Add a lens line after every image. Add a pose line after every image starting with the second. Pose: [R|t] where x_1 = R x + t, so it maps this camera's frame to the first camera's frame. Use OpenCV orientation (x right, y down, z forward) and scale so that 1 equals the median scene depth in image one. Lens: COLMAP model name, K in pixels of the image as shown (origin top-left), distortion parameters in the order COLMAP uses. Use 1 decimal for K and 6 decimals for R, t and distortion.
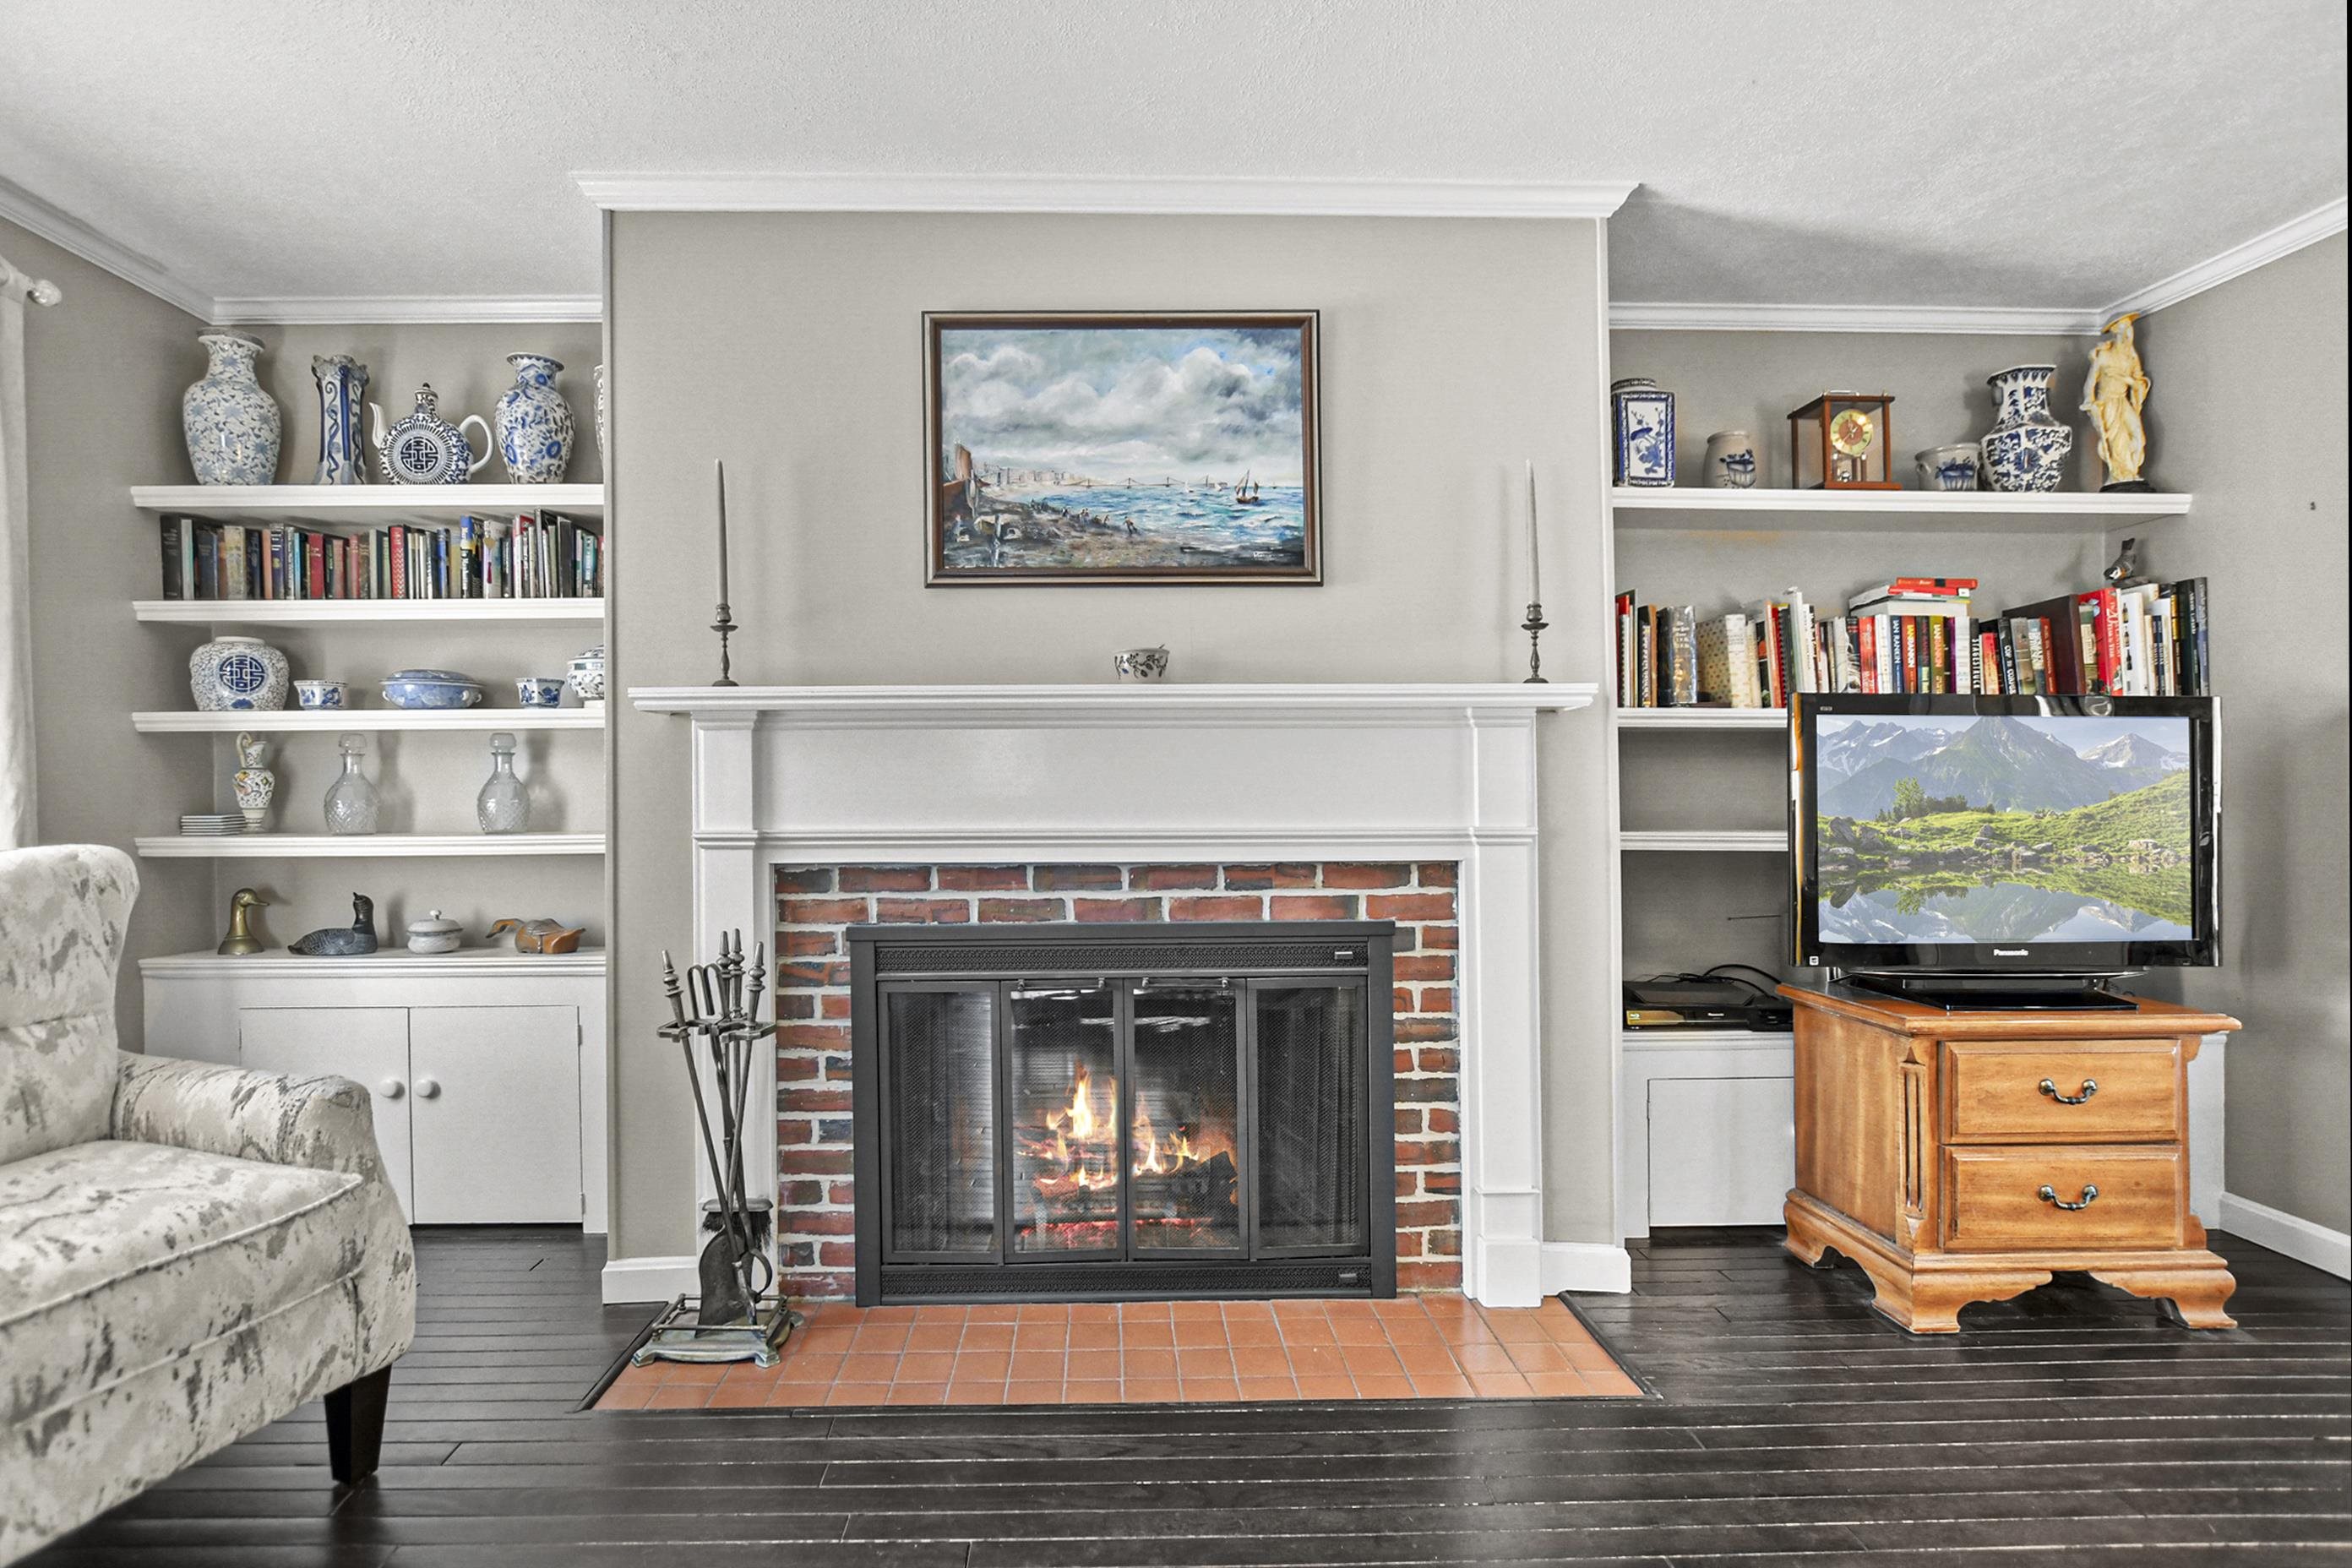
lens RADIAL K [[1060.7, 0, 1155.6], [0, 1060.7, 770.5], [0, 0, 1]] dist [-0.007014, 0.000522]
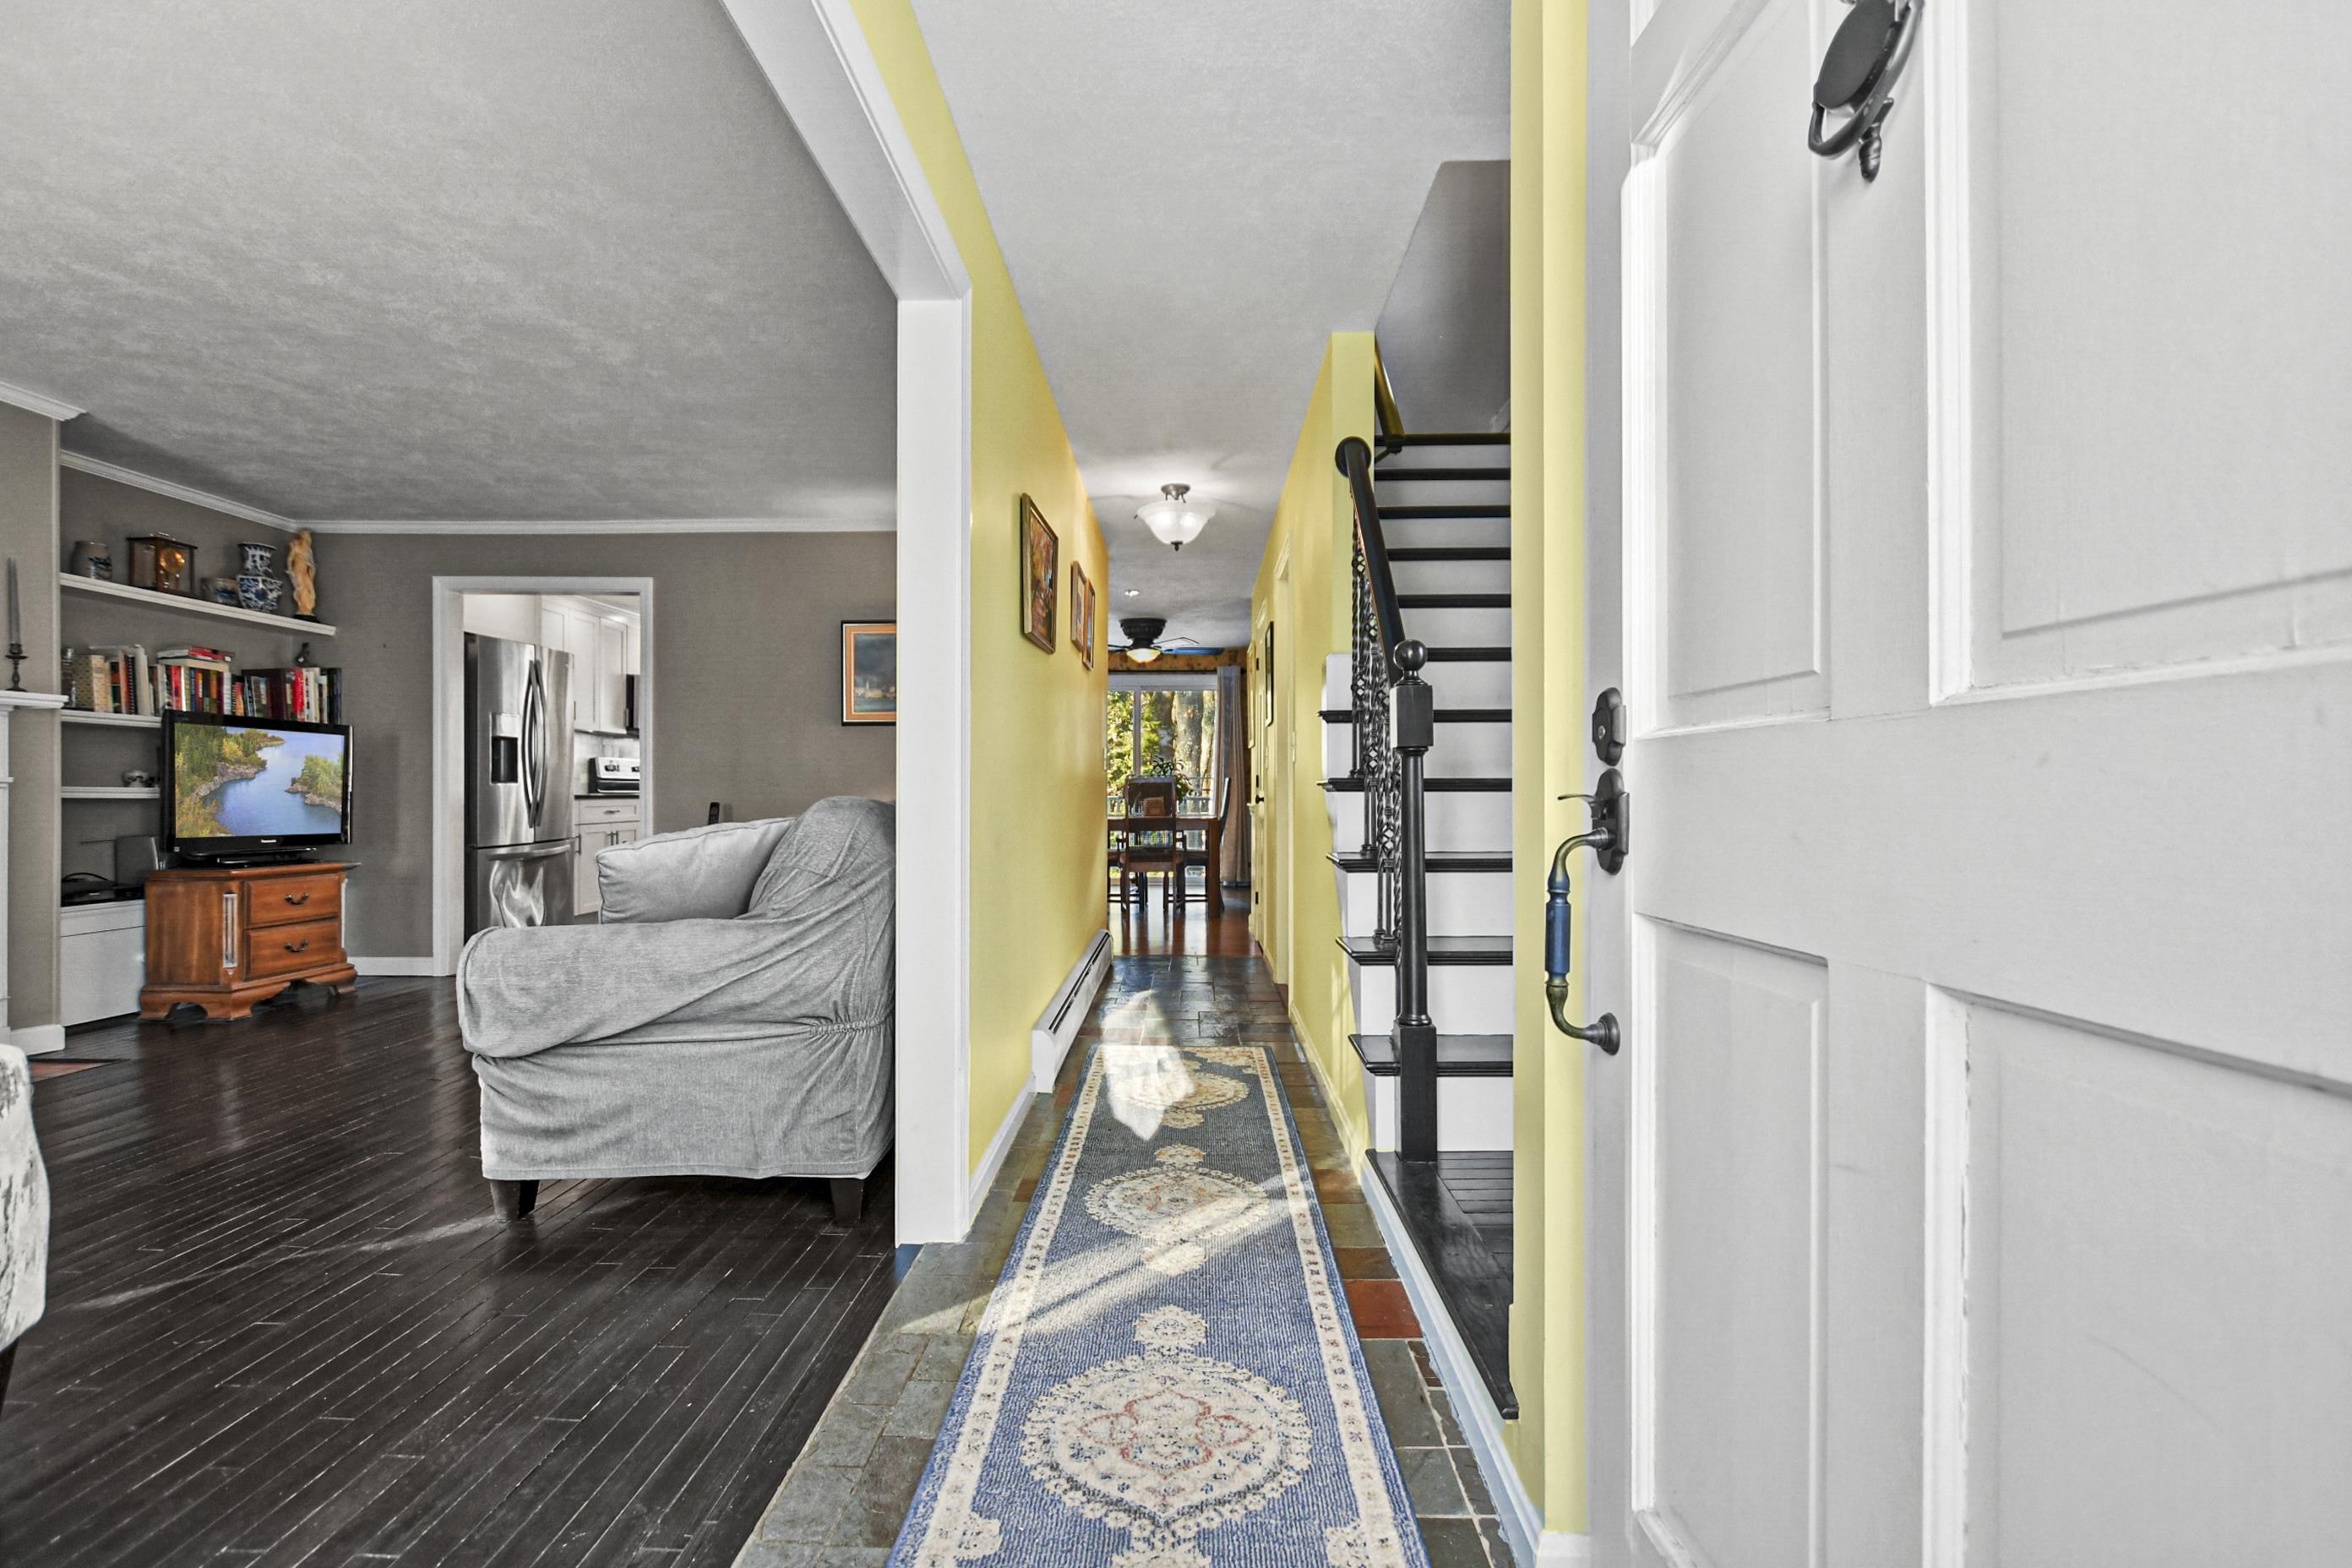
lens RADIAL K [[1060.7, 0, 1171.4], [0, 1060.7, 779.6], [0, 0, 1]] dist [-0.007014, 0.000522]
pose [[0.052696, 0.015187, 0.998495, -1.001579], [-0.008129, 0.999858, -0.014779, 0.056467], [-0.998578, -0.007338, 0.052812, -0.756758]]
